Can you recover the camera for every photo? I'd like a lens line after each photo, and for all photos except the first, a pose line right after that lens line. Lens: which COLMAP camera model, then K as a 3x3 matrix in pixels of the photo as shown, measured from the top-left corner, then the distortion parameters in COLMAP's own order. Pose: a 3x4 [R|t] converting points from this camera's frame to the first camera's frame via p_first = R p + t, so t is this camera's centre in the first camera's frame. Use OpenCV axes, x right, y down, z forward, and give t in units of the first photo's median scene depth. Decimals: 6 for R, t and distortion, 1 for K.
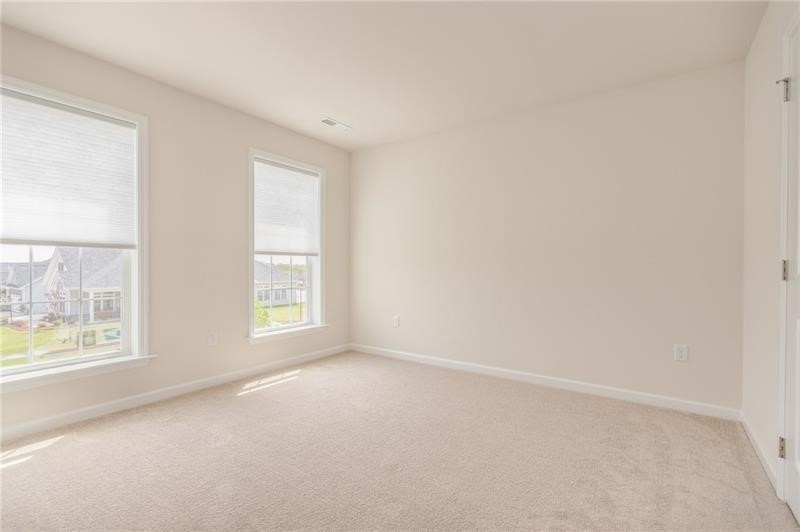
lens RADIAL K [[414.5, 0, 400.0], [0, 414.5, 266.0], [0, 0, 1]] dist [0.005640, -0.001220]
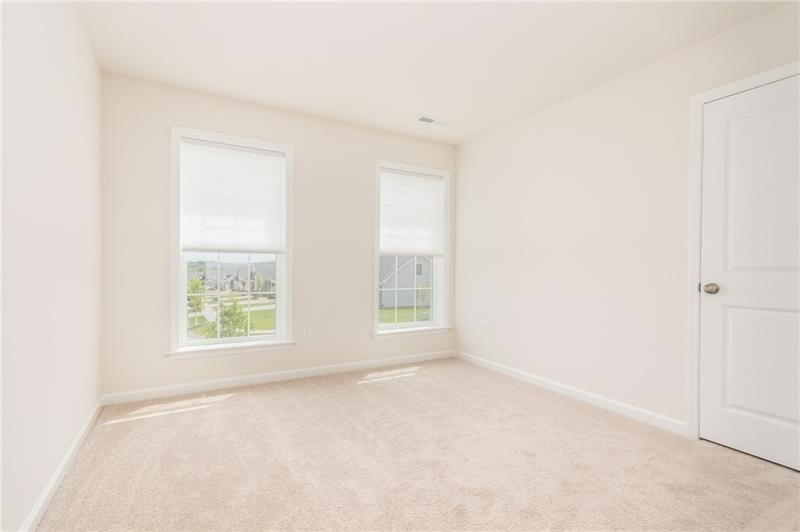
lens RADIAL K [[354.3, 0, 381.4], [0, 354.3, 279.6], [0, 0, 1]] dist [-0.027824, 0.000040]
pose [[0.866654, 0.014181, -0.498709, 0.142641], [0.001630, 0.999510, 0.031255, 0.002534], [0.498907, -0.027900, 0.866206, 0.231828]]
